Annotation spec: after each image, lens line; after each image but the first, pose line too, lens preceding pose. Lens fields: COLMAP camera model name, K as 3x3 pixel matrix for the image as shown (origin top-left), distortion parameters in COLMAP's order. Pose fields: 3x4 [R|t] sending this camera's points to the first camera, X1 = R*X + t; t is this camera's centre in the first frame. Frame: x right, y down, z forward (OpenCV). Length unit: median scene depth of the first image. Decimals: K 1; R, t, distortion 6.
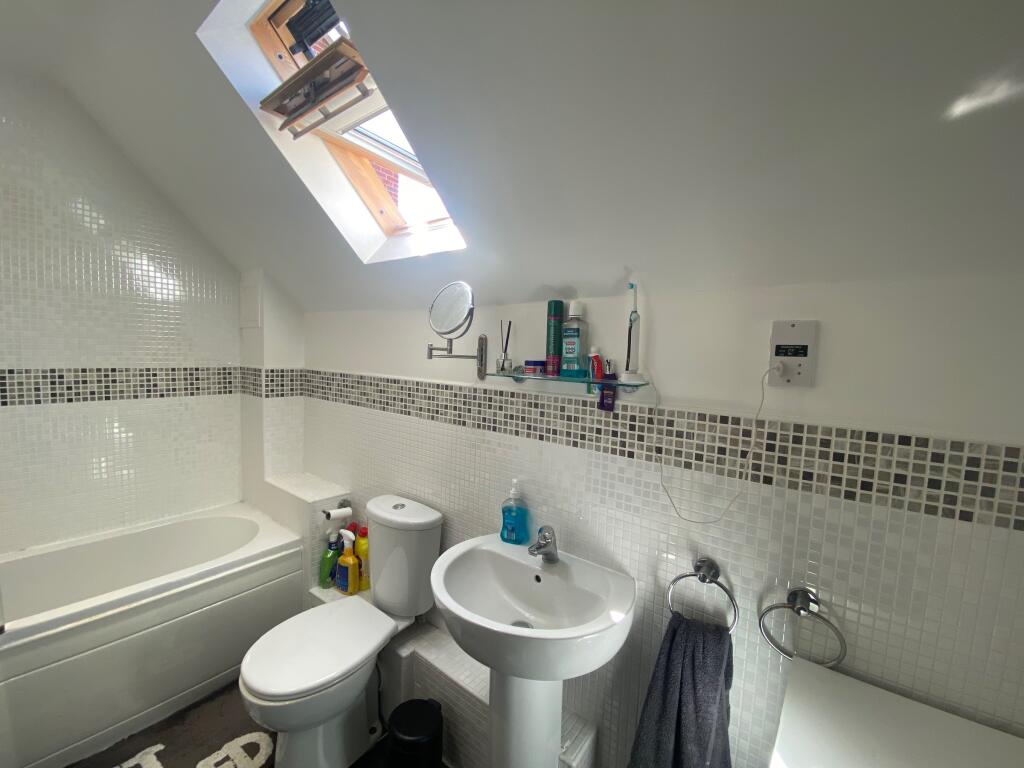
lens RADIAL K [[413.7, 0, 512.0], [0, 413.7, 384.0], [0, 0, 1]] dist [0.039563, -0.028170]
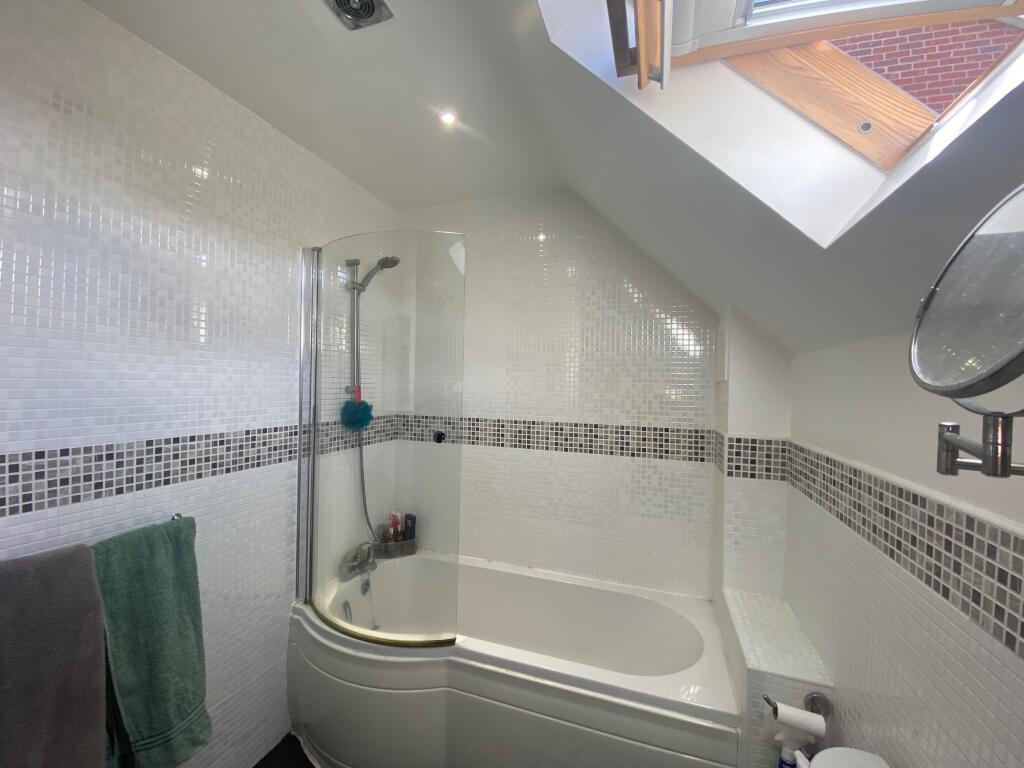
lens RADIAL K [[413.7, 0, 512.0], [0, 413.7, 384.0], [0, 0, 1]] dist [0.039563, -0.028170]
pose [[0.313615, -0.027468, -0.949153, -0.004175], [-0.086735, 0.994574, -0.057442, -0.055530], [0.945581, 0.100340, 0.309530, 0.416432]]
